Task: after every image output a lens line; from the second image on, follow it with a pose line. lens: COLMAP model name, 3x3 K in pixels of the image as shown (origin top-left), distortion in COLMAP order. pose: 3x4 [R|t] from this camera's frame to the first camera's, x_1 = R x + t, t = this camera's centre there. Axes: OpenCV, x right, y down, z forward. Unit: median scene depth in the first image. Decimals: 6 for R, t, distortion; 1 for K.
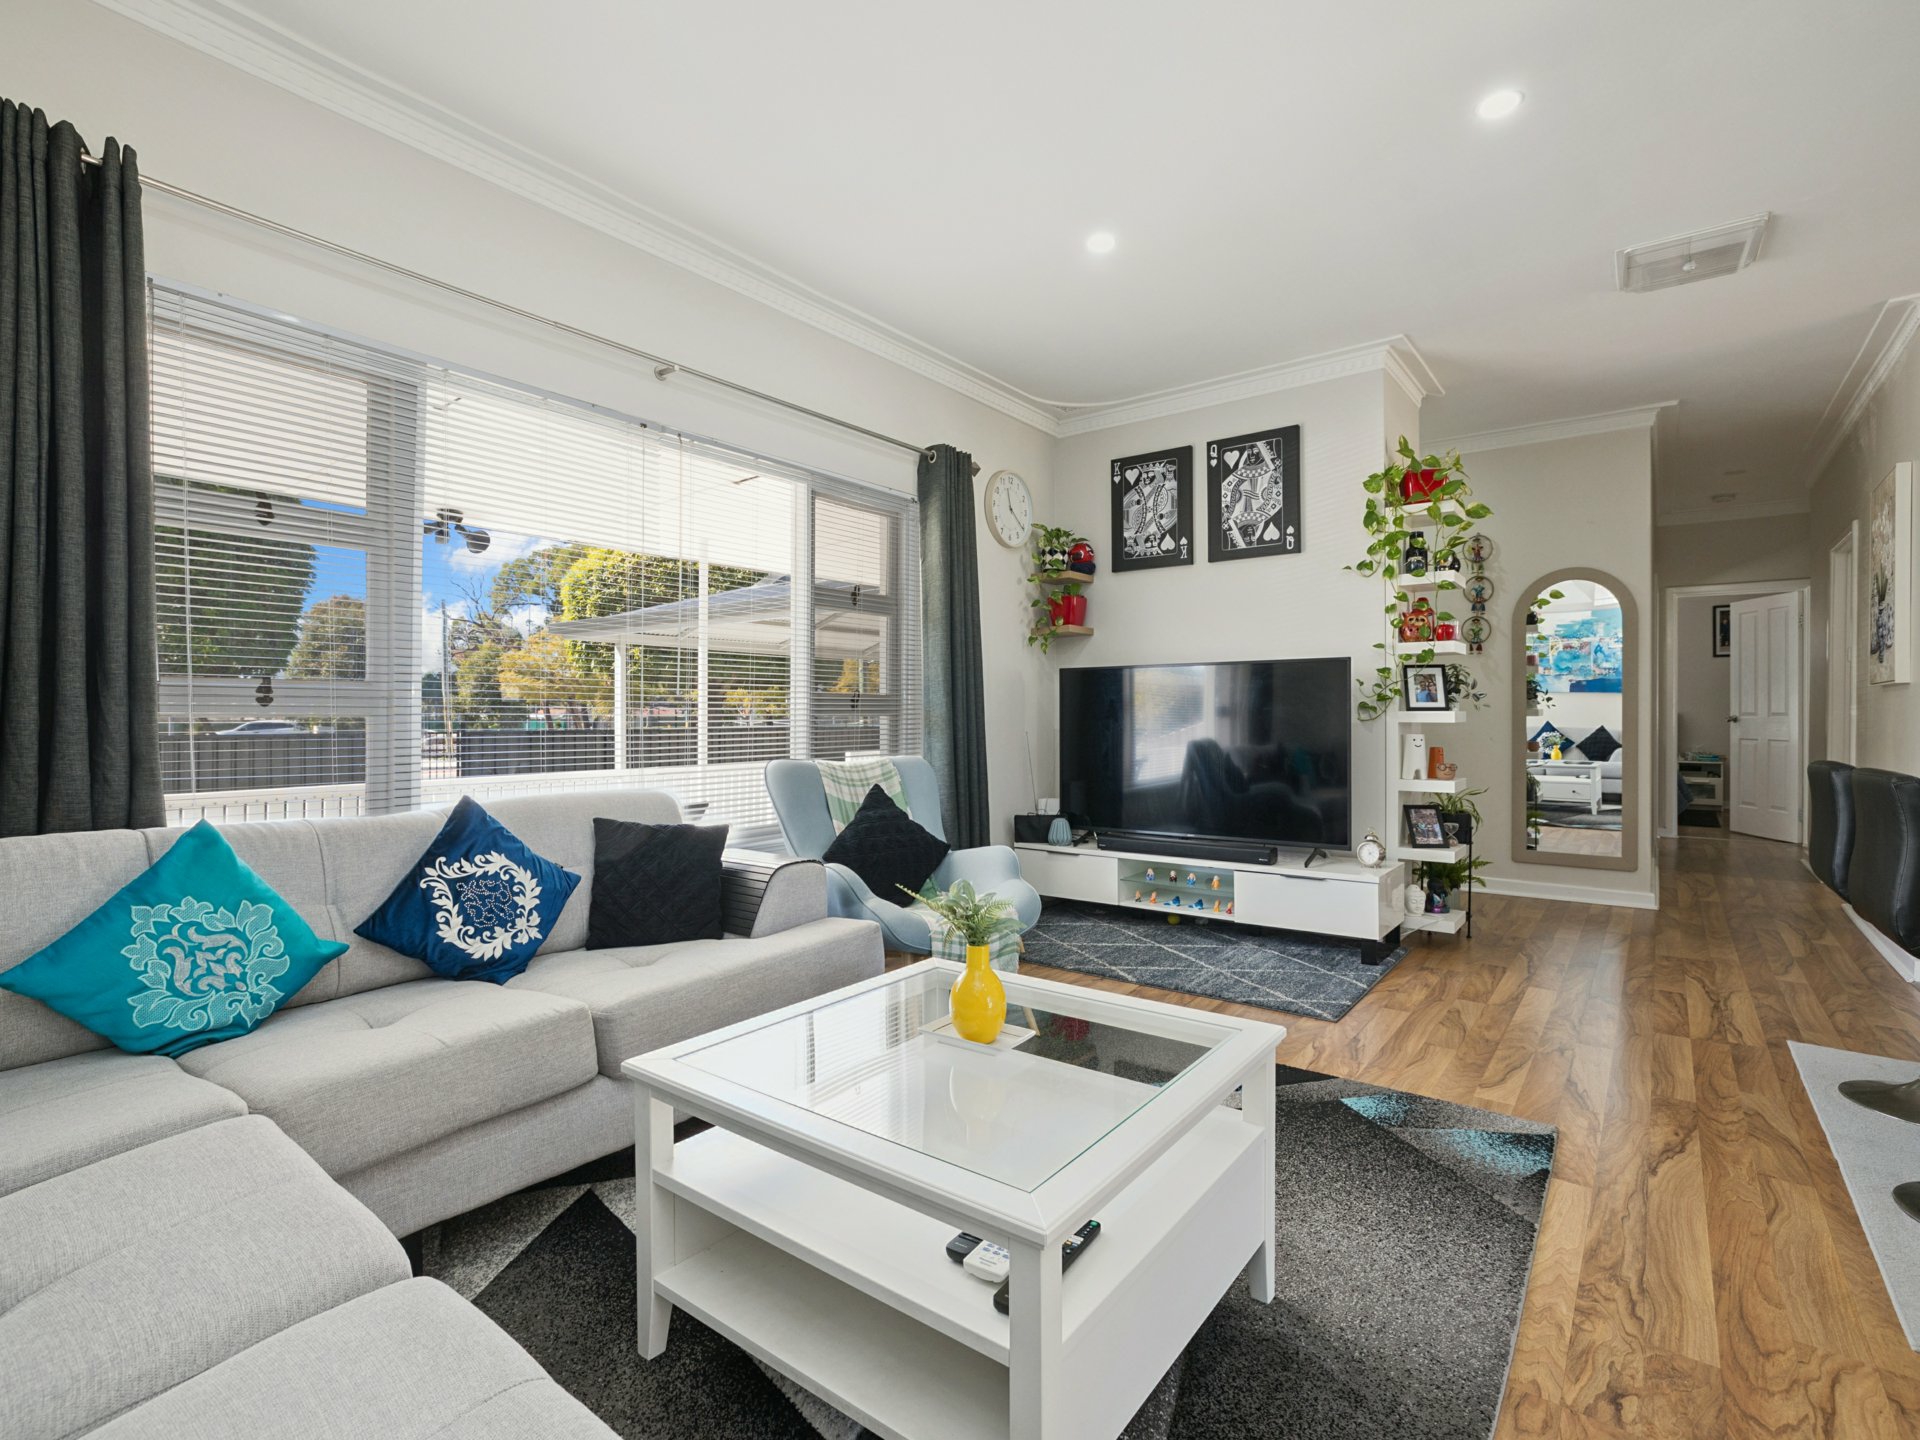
lens RADIAL K [[924.2, 0, 946.8], [0, 924.2, 746.1], [0, 0, 1]] dist [-0.033561, 0.015715]
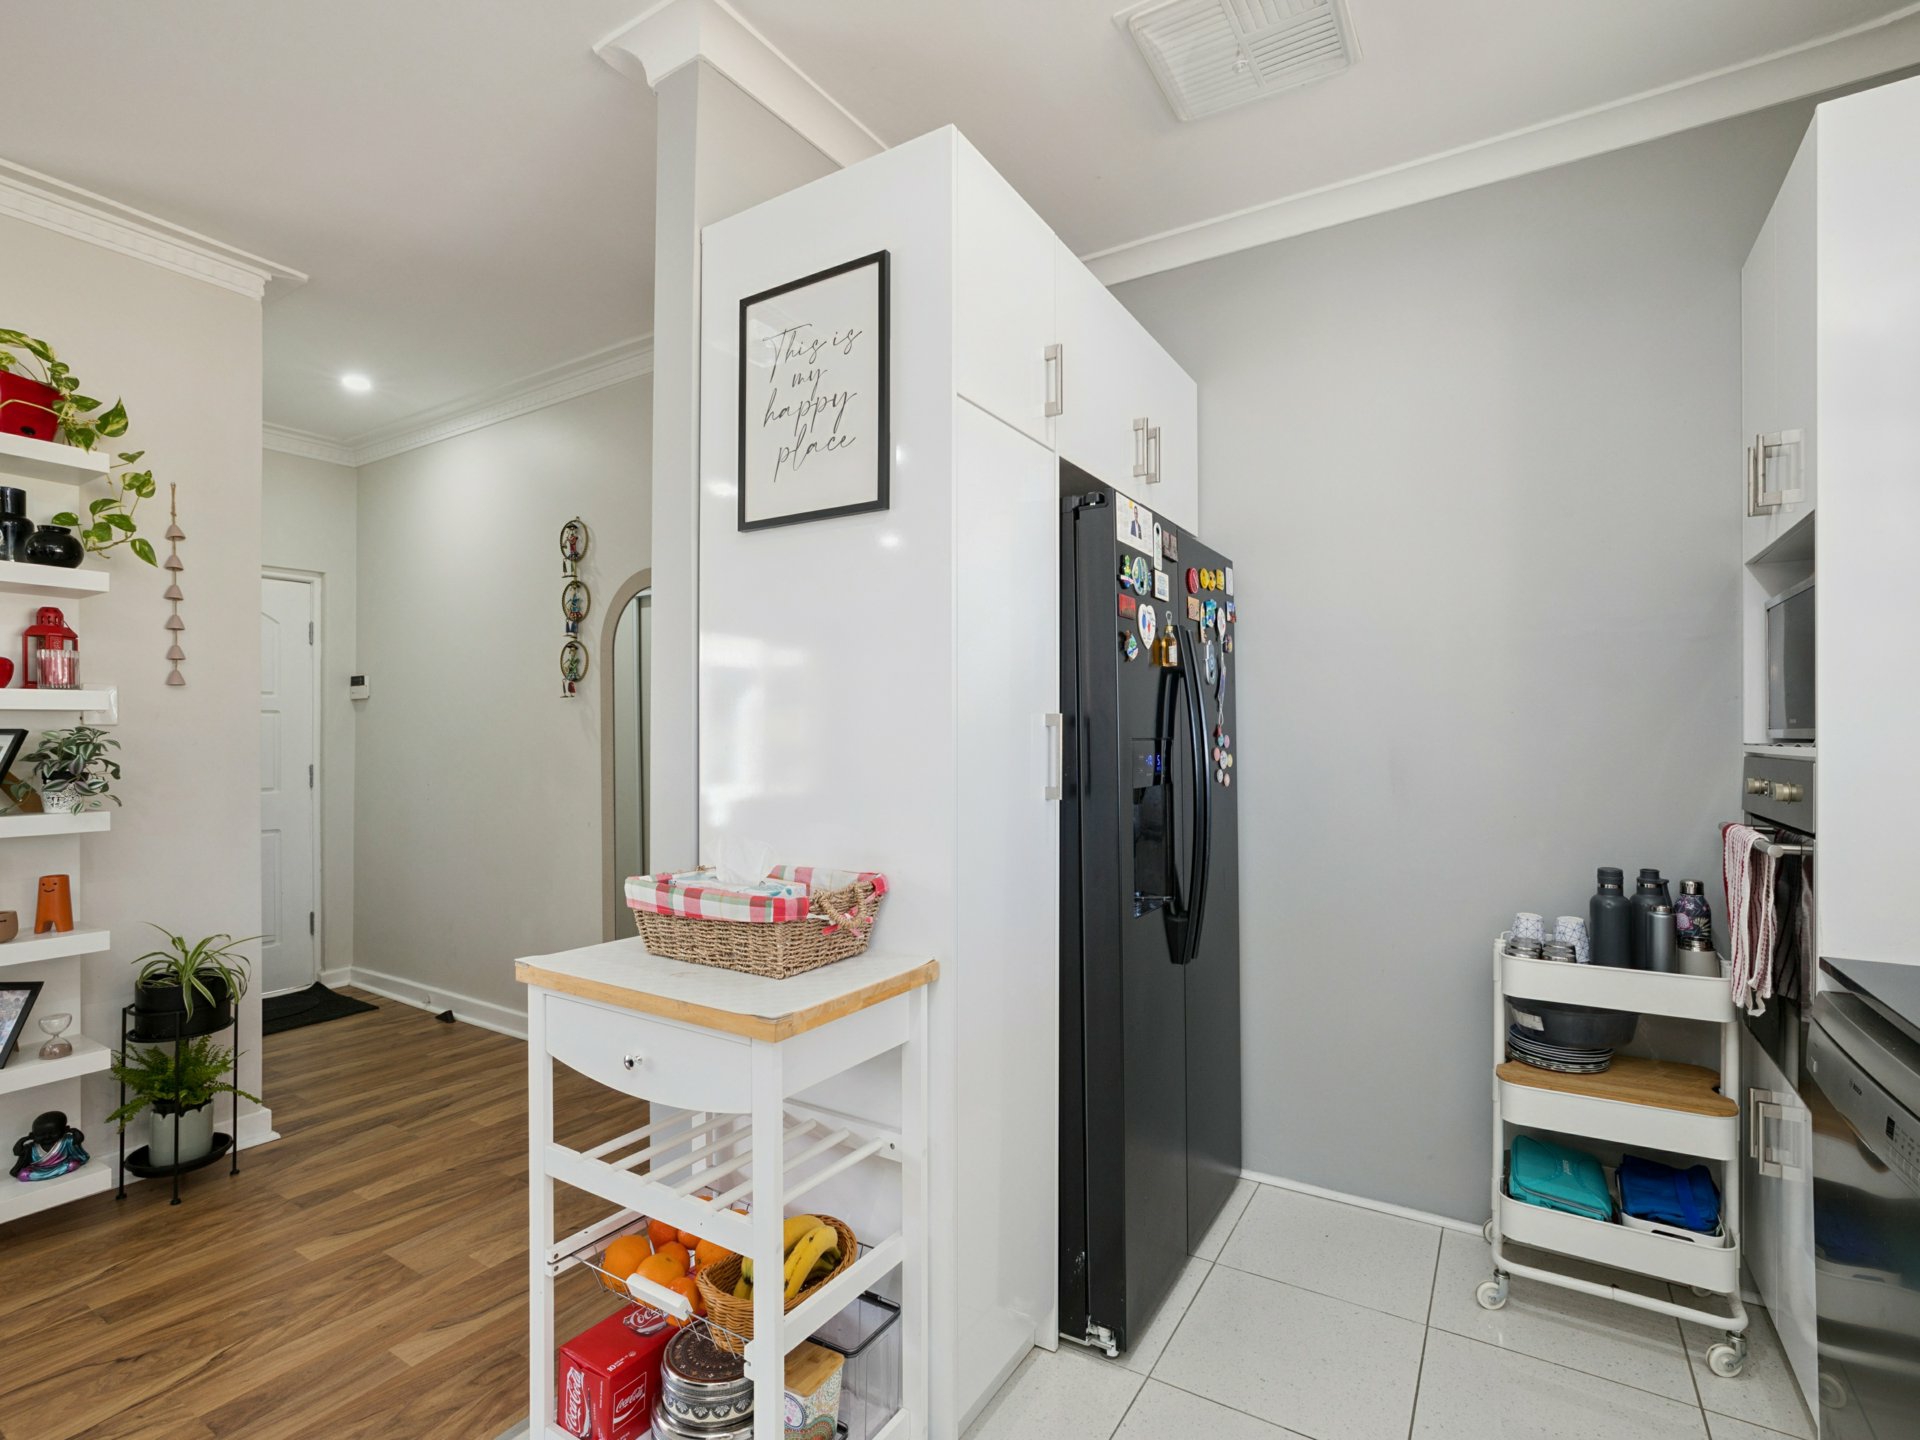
lens RADIAL K [[919.4, 0, 954.5], [0, 919.4, 734.9], [0, 0, 1]] dist [-0.032542, 0.015985]
pose [[0.994346, 0.005761, 0.106036, 1.166368], [-0.001985, 0.999361, -0.035682, -0.074933], [-0.106174, 0.035270, 0.993722, 0.464588]]
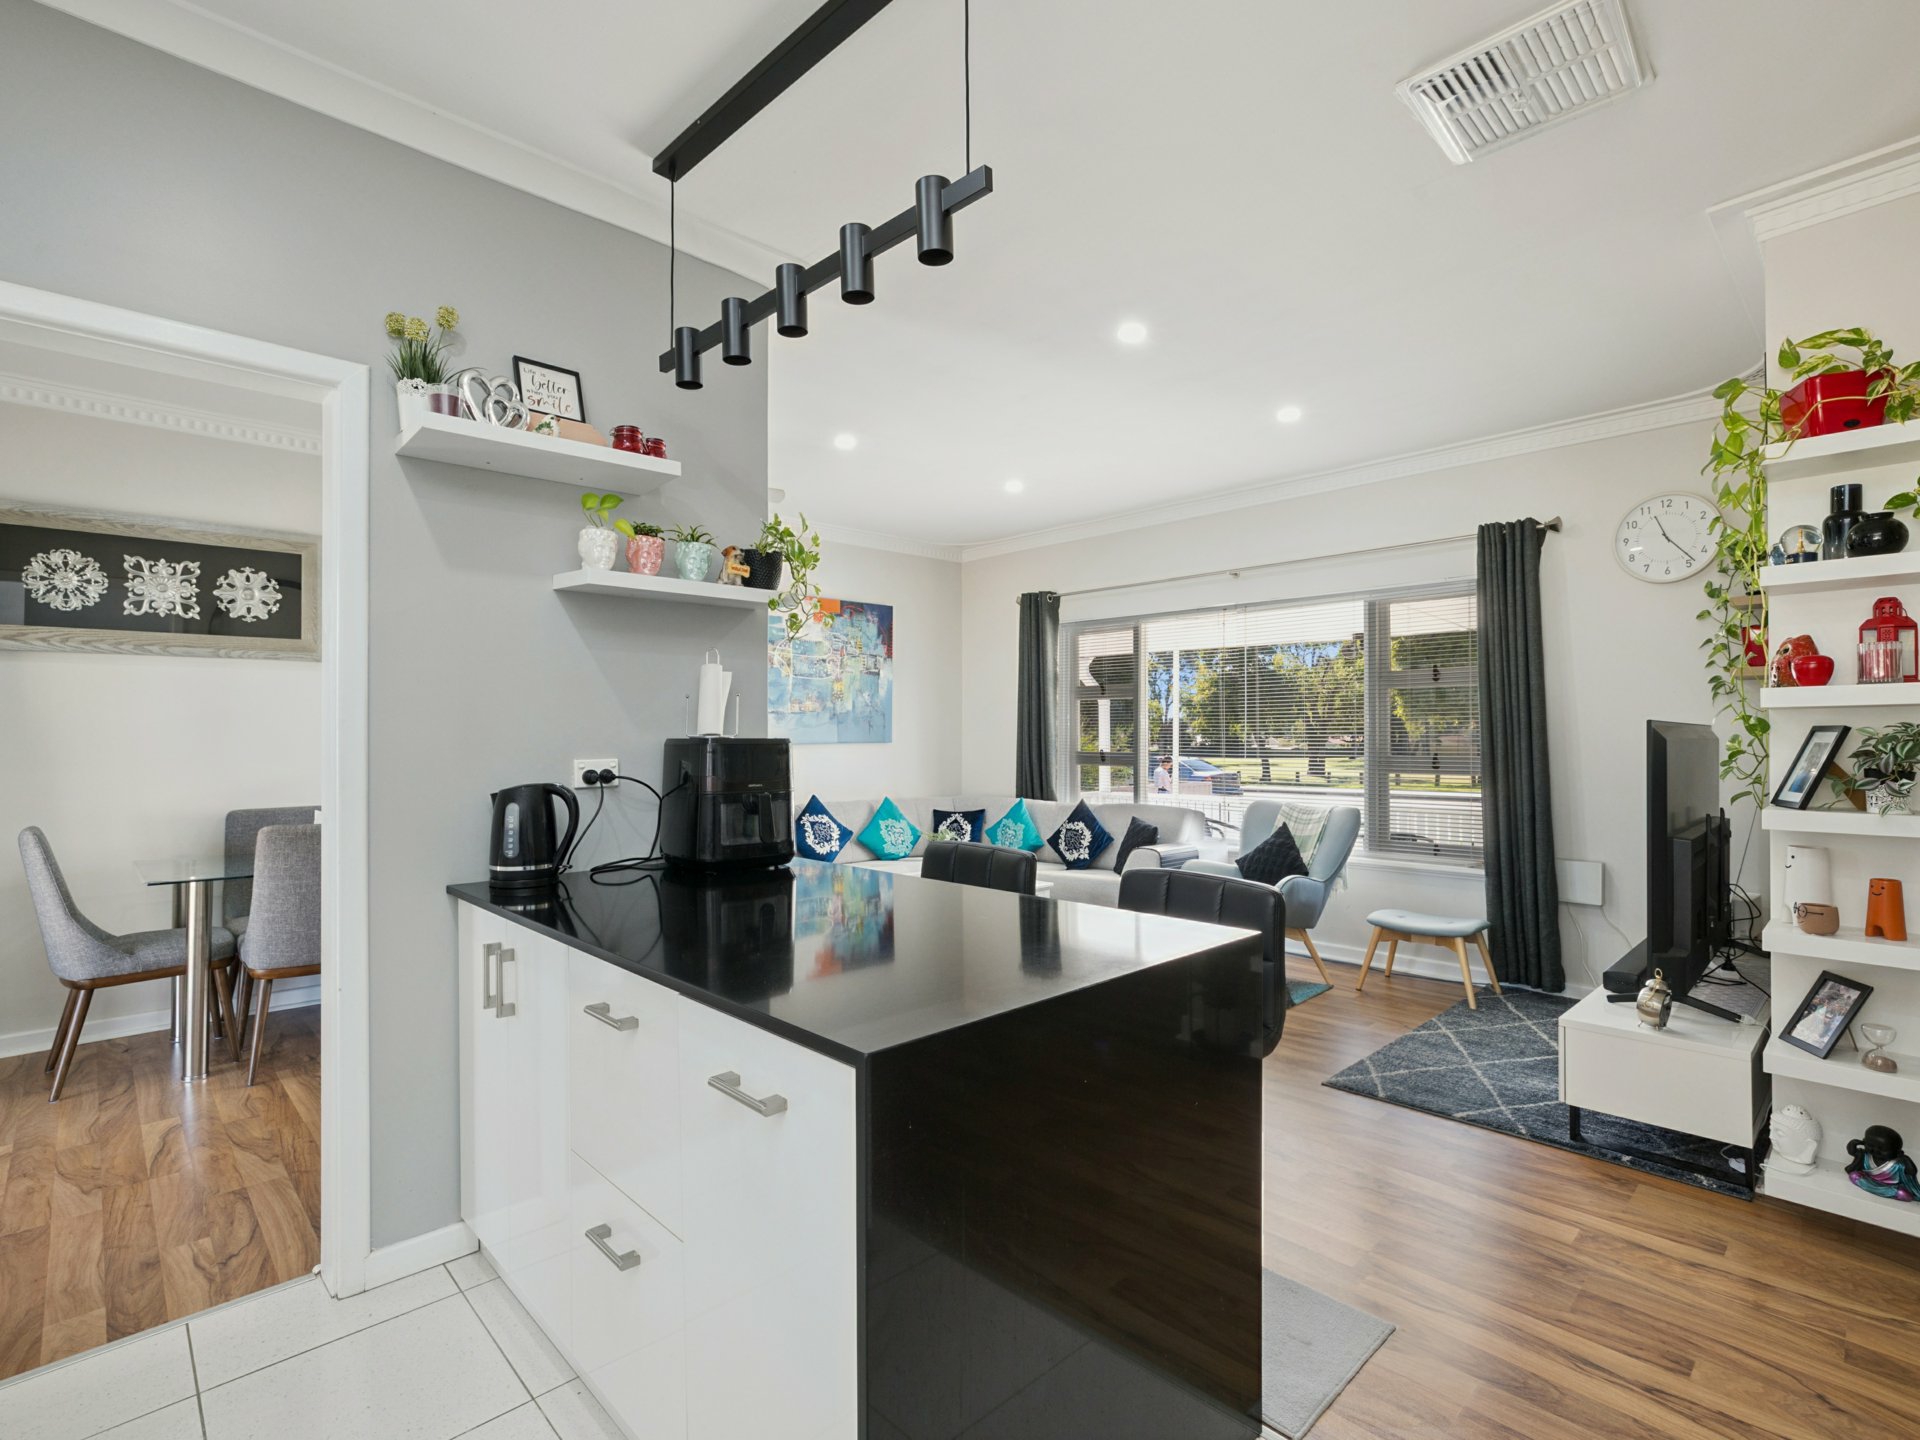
lens RADIAL K [[919.4, 0, 954.5], [0, 919.4, 734.9], [0, 0, 1]] dist [-0.032542, 0.015985]
pose [[-0.141687, 0.001528, -0.989910, 1.266924], [-0.026771, 0.999627, 0.005375, -0.079566], [0.989549, 0.027263, -0.141593, 0.600812]]
